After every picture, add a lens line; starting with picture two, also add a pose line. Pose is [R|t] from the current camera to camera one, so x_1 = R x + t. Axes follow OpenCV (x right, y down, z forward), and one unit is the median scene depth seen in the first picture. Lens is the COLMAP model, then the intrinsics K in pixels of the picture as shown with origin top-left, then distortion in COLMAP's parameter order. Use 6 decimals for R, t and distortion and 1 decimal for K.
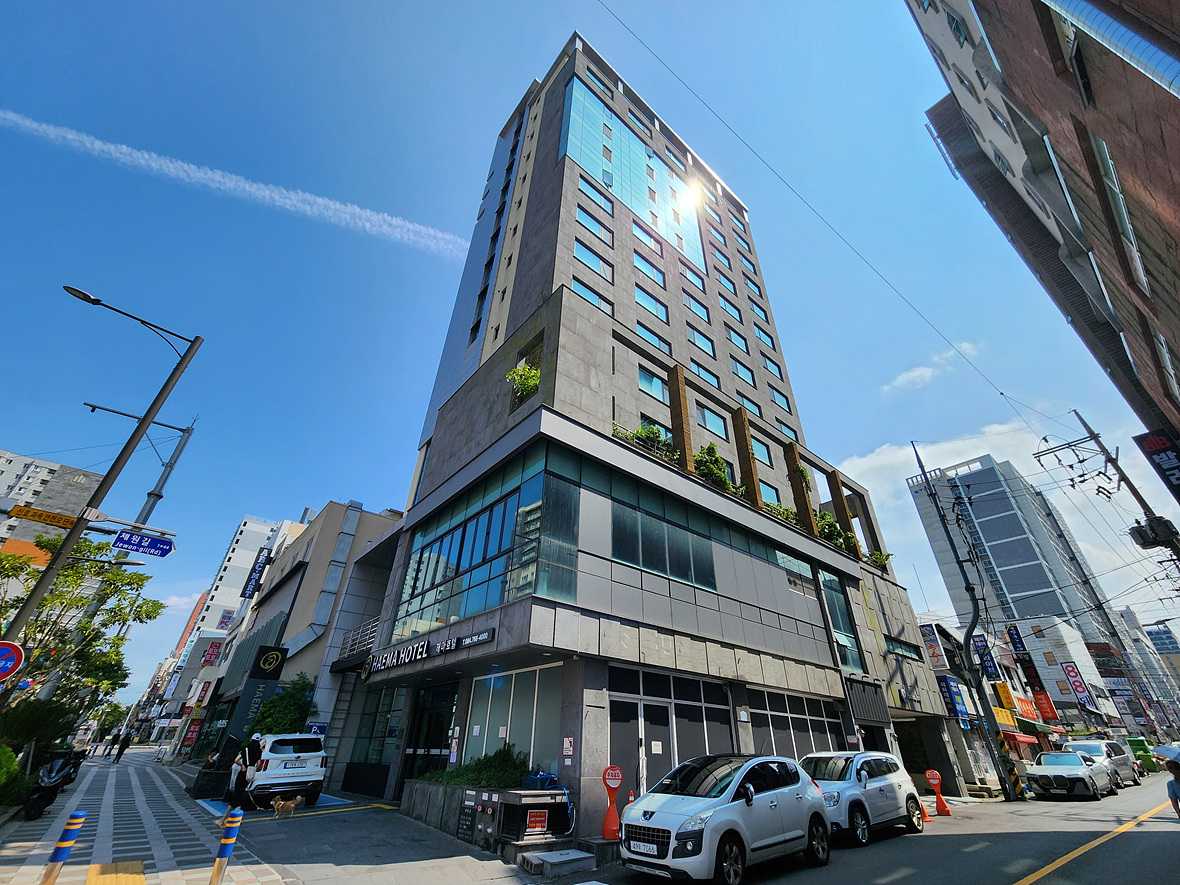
lens RADIAL K [[485.0, 0, 590.6], [0, 485.0, 440.0], [0, 0, 1]] dist [0.000290, 0.000109]
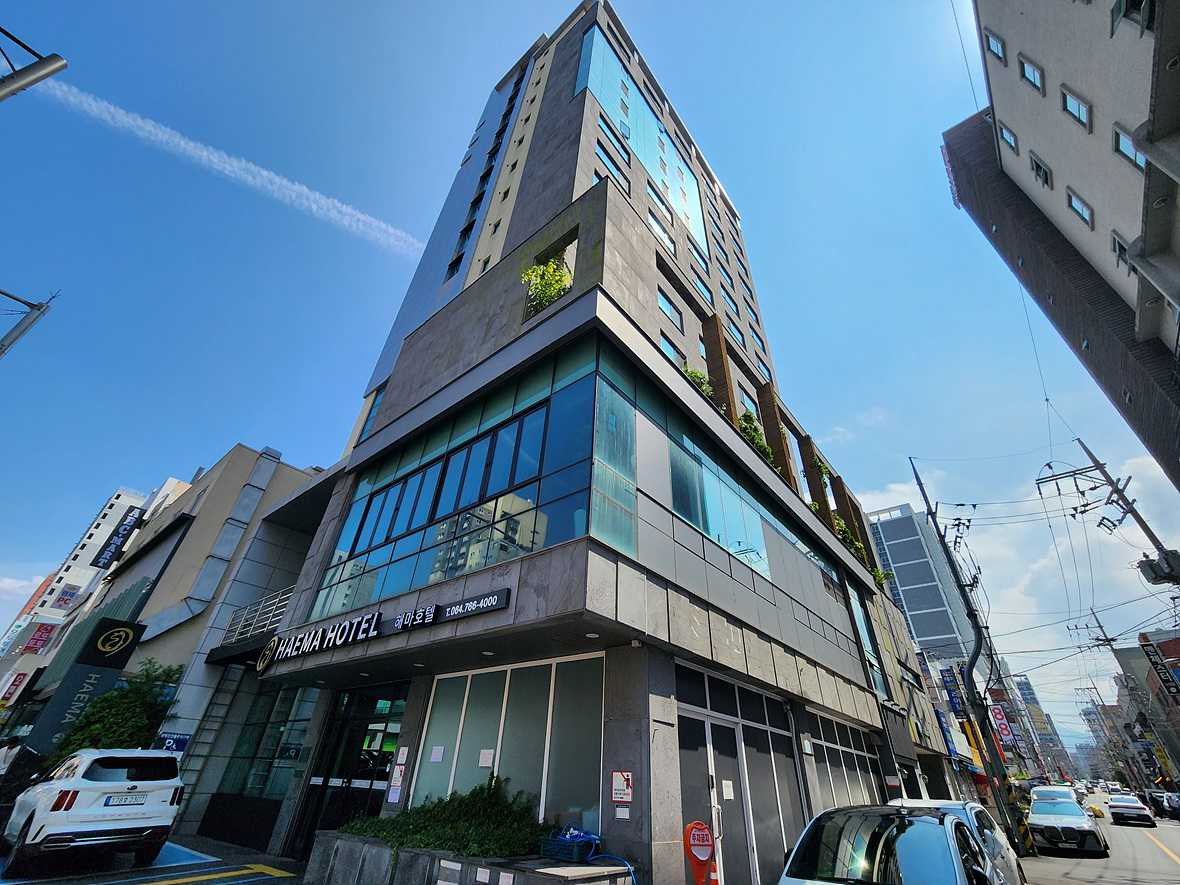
lens RADIAL K [[486.3, 0, 591.8], [0, 486.3, 439.4], [0, 0, 1]] dist [-0.000540, 0.000563]
pose [[0.983316, 0.122385, 0.134578, -0.127539], [-0.116768, 0.991955, -0.048899, 0.134883], [-0.139479, 0.032368, 0.989696, 0.223955]]
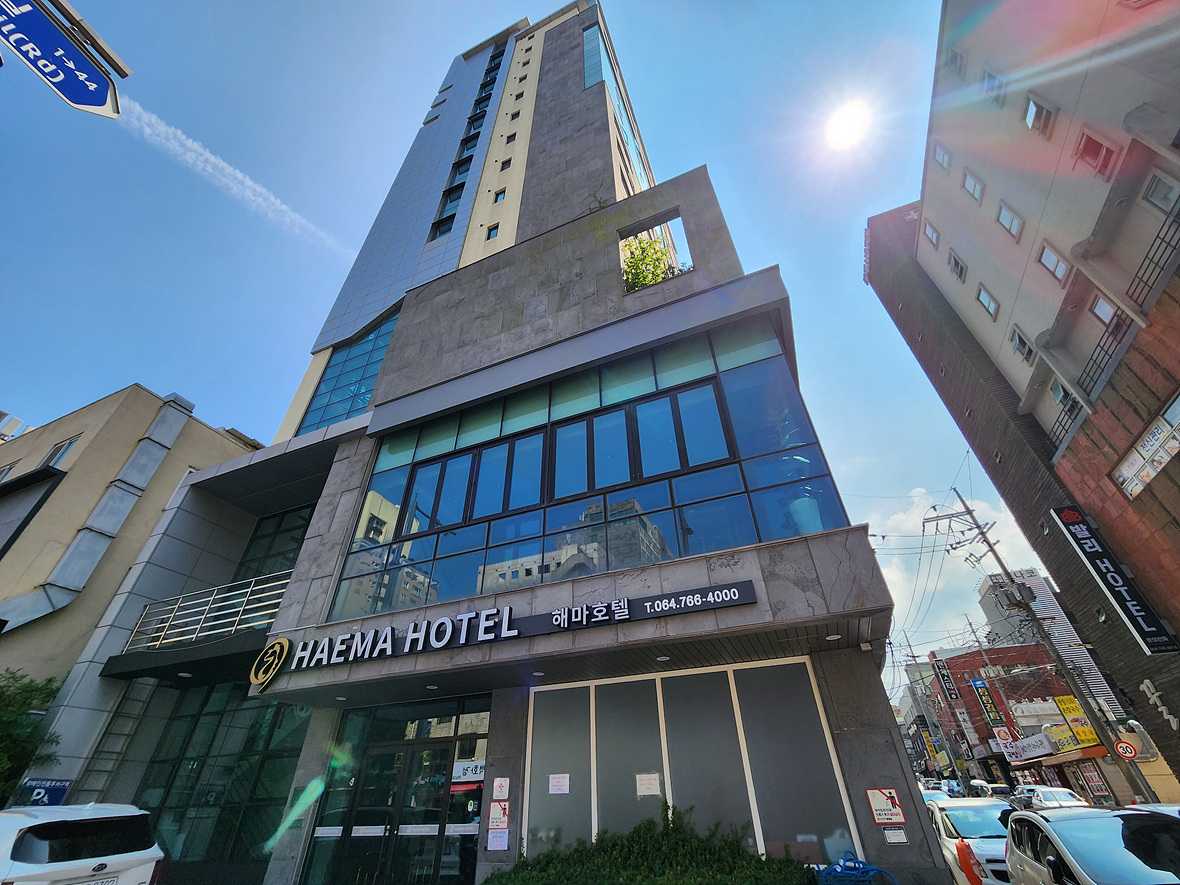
lens RADIAL K [[485.0, 0, 590.6], [0, 485.0, 440.0], [0, 0, 1]] dist [0.000290, 0.000109]
pose [[0.888824, 0.245937, 0.386662, -0.382089], [-0.215705, 0.968996, -0.120488, 0.213582], [-0.404306, 0.023687, 0.914317, 0.361720]]
